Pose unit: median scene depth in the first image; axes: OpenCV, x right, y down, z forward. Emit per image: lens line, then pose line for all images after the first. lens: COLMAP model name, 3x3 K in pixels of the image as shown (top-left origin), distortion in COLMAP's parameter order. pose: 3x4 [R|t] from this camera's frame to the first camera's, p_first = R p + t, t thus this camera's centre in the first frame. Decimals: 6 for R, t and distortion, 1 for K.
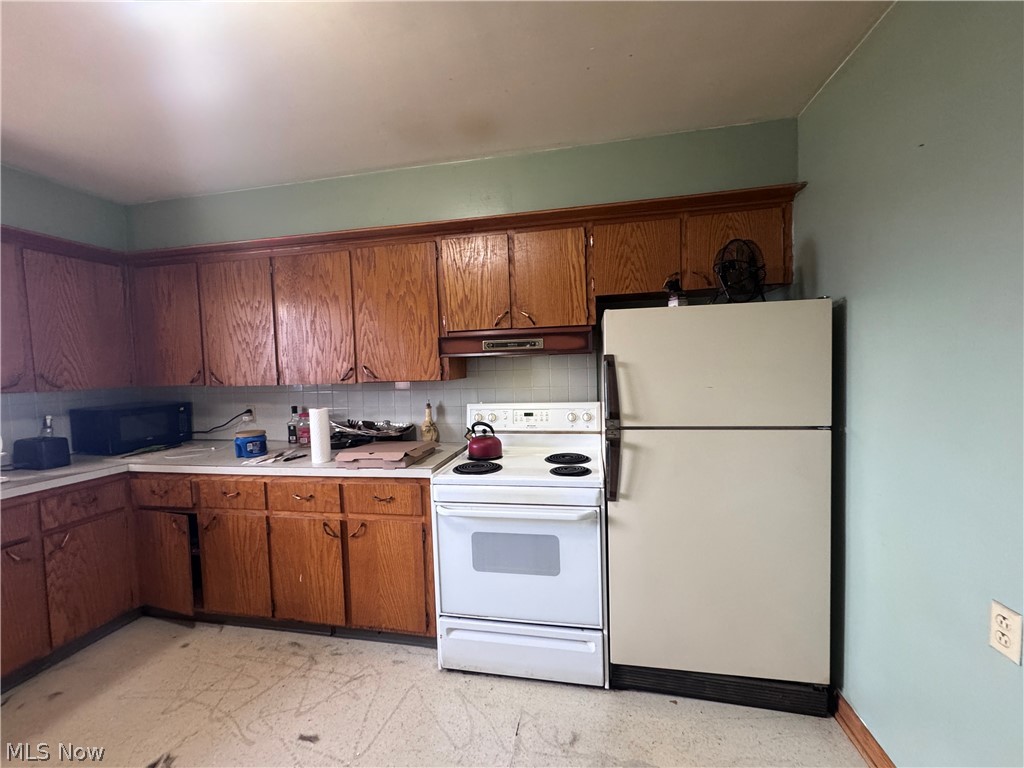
lens RADIAL K [[407.7, 0, 510.2], [0, 407.7, 384.9], [0, 0, 1]] dist [-0.002134, 0.000549]
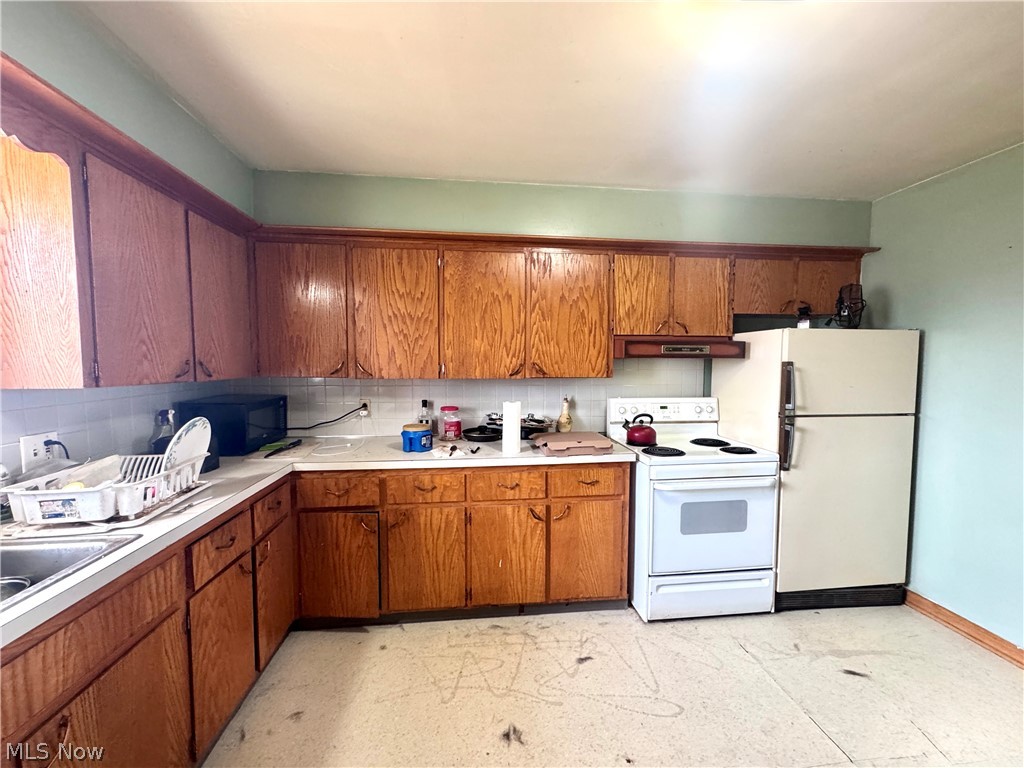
lens RADIAL K [[407.7, 0, 507.3], [0, 407.7, 385.5], [0, 0, 1]] dist [-0.002134, 0.000549]
pose [[0.954085, 0.014441, 0.299188, -0.819150], [-0.016899, 0.999841, 0.005631, 0.010010], [-0.299059, -0.010429, 0.954178, -0.001635]]
